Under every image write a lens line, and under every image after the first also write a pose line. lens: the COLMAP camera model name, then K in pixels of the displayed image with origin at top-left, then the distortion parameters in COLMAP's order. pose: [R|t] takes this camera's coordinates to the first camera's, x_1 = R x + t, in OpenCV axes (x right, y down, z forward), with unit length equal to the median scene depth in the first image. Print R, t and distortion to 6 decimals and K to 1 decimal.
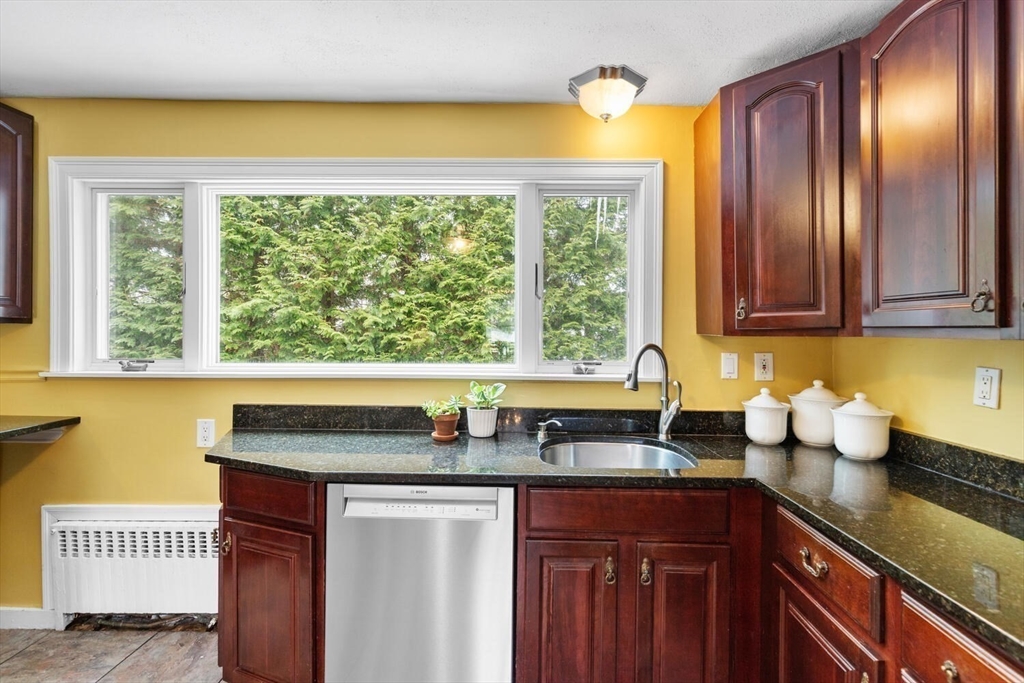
lens RADIAL K [[464.4, 0, 530.1], [0, 464.4, 331.5], [0, 0, 1]] dist [-0.001841, 0.002501]
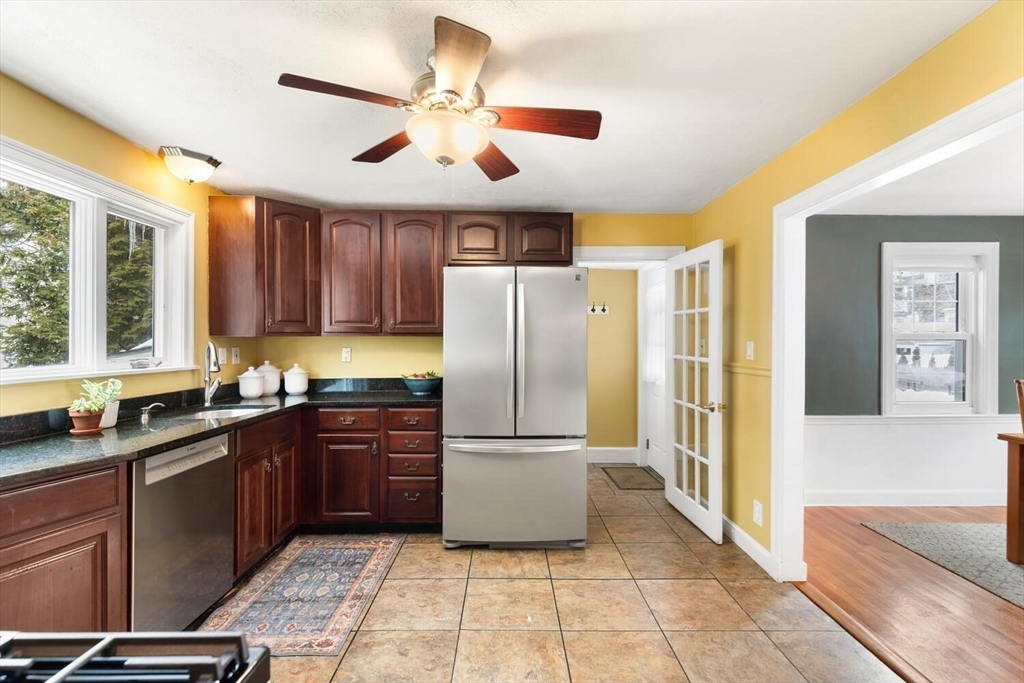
lens RADIAL K [[464.4, 0, 515.3], [0, 464.4, 337.8], [0, 0, 1]] dist [-0.001841, 0.002501]
pose [[-0.035410, -0.000677, 0.999373, -1.235825], [0.004828, 0.999988, 0.000849, 0.016097], [-0.999361, 0.004855, -0.035406, 0.065952]]
